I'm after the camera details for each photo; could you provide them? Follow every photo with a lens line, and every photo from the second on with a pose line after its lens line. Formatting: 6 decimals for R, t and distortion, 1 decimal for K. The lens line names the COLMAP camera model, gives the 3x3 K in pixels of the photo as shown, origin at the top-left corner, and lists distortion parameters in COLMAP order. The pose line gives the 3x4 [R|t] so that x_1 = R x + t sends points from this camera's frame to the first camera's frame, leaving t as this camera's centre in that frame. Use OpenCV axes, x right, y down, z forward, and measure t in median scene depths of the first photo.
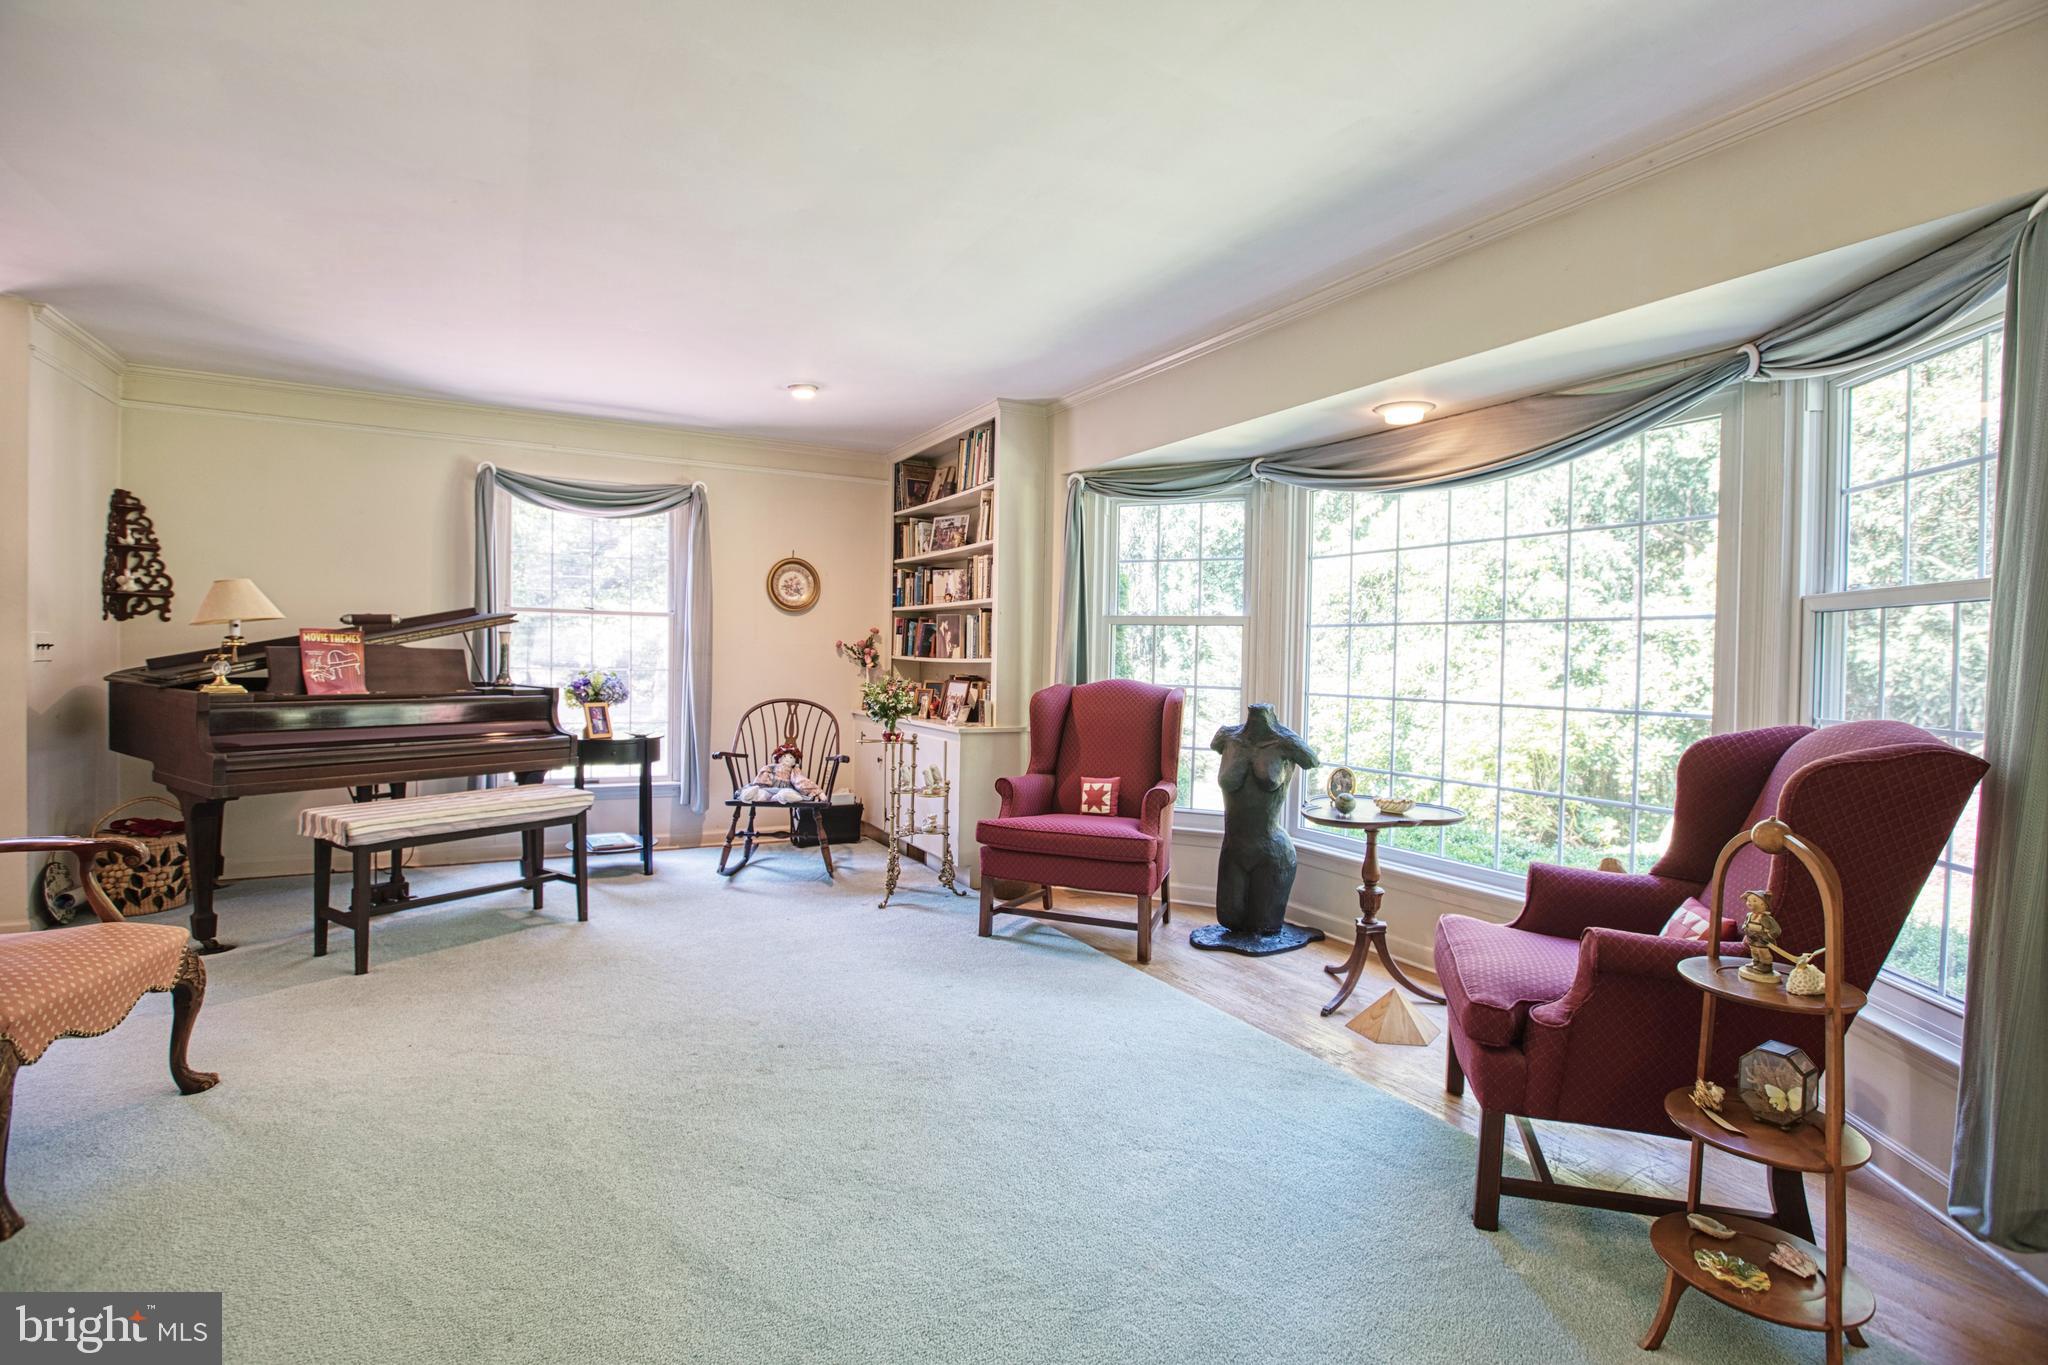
lens RADIAL K [[996.0, 0, 1027.8], [0, 996.0, 672.2], [0, 0, 1]] dist [-0.036276, 0.000414]
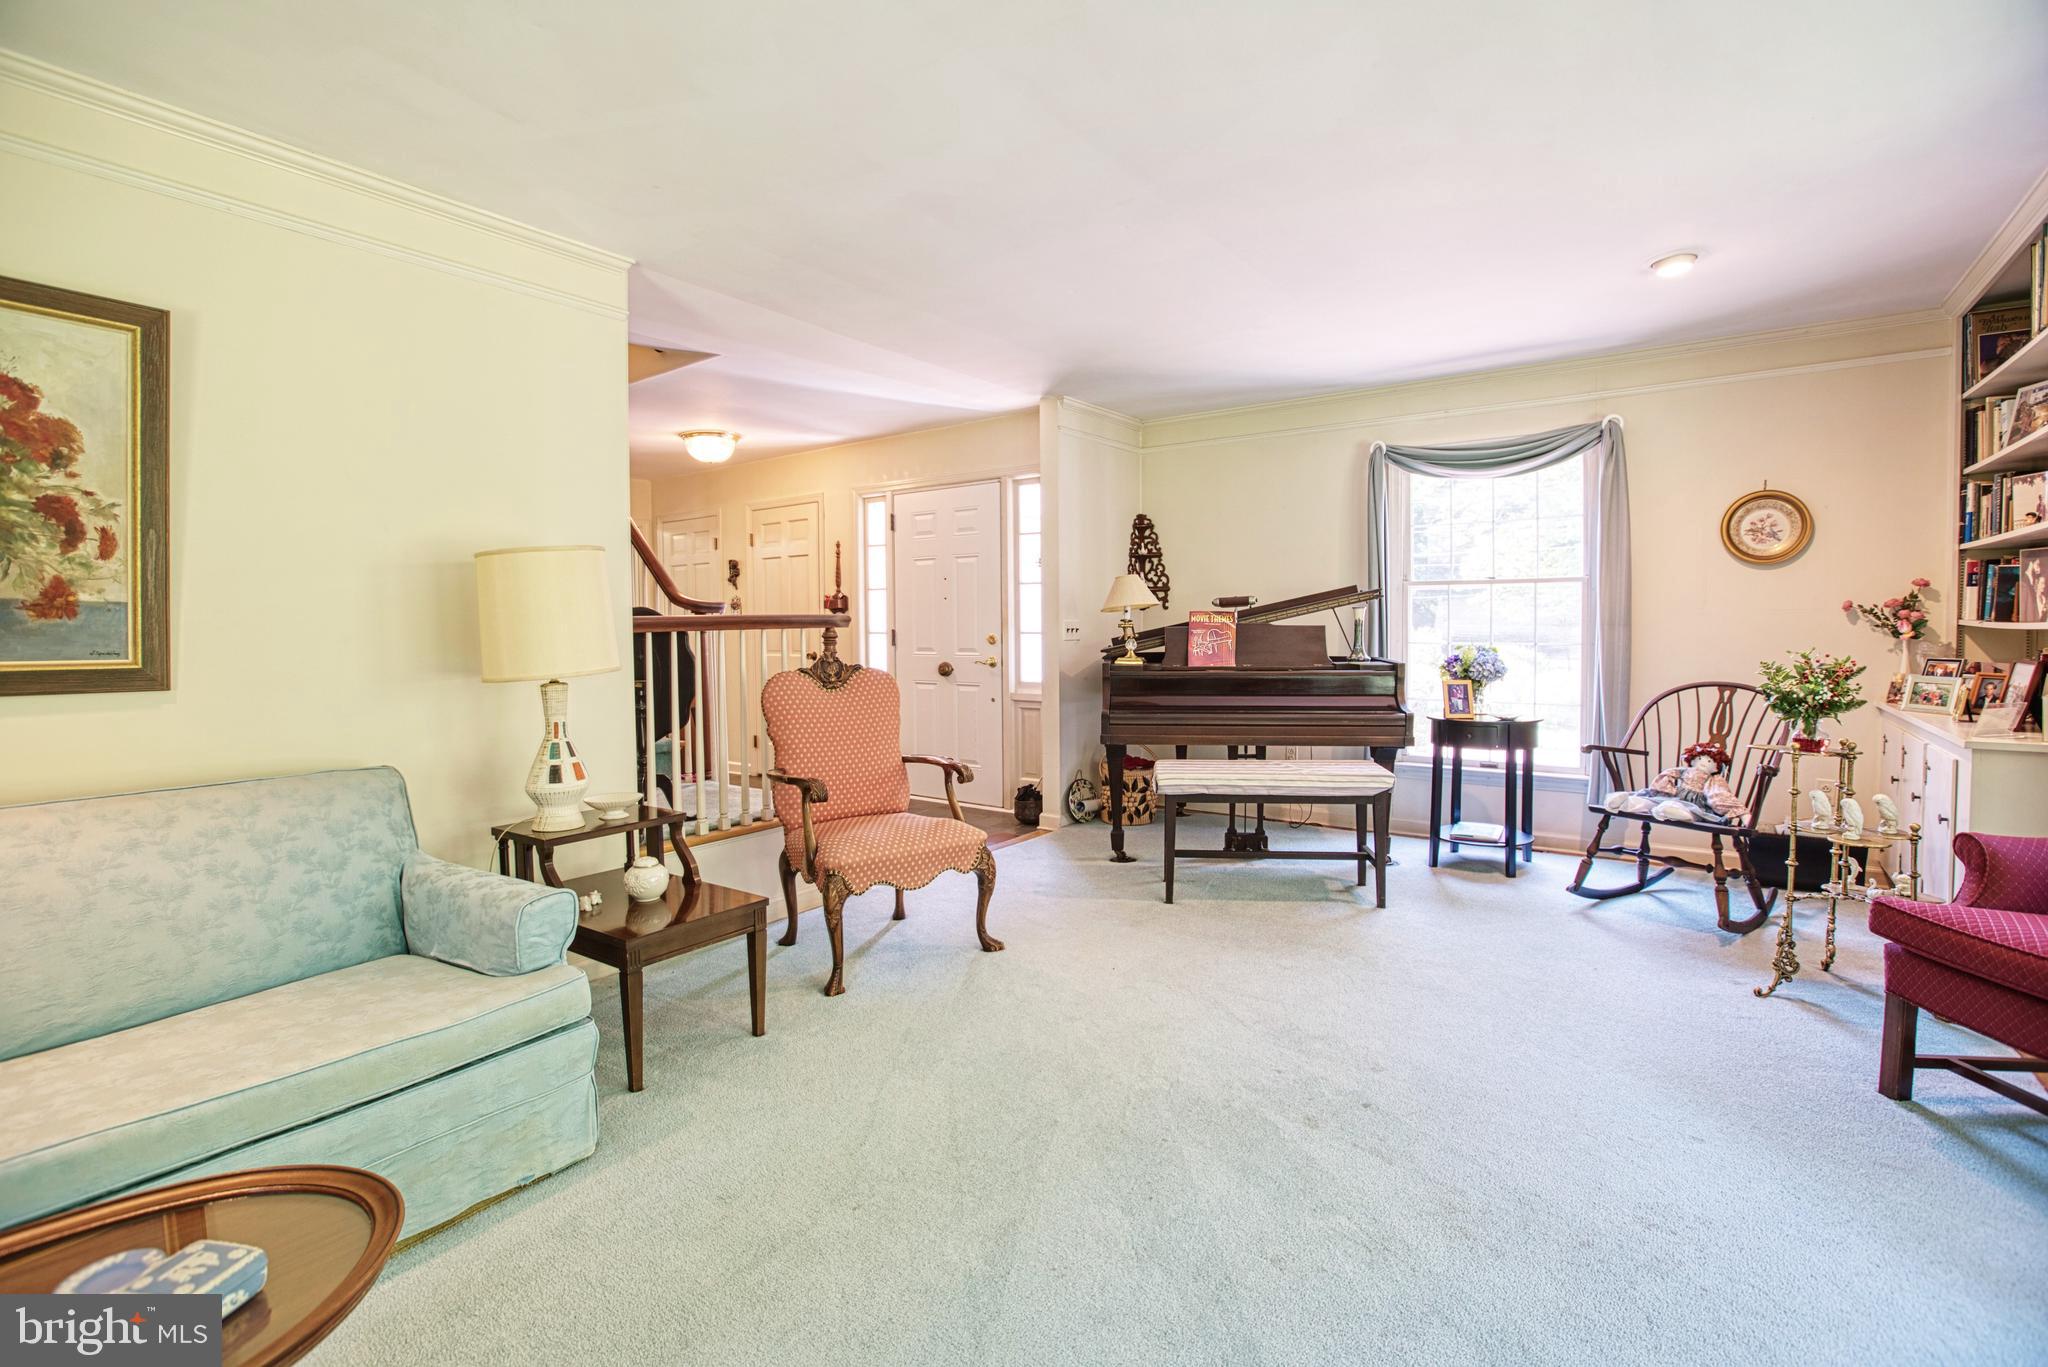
lens RADIAL K [[961.1, 0, 1019.3], [0, 961.1, 656.0], [0, 0, 1]] dist [-0.003294, 0.000643]
pose [[0.423255, 0.007493, -0.905980, 0.204309], [0.003125, 0.999948, 0.009730, -0.001713], [0.906005, -0.006949, 0.423209, 0.239665]]
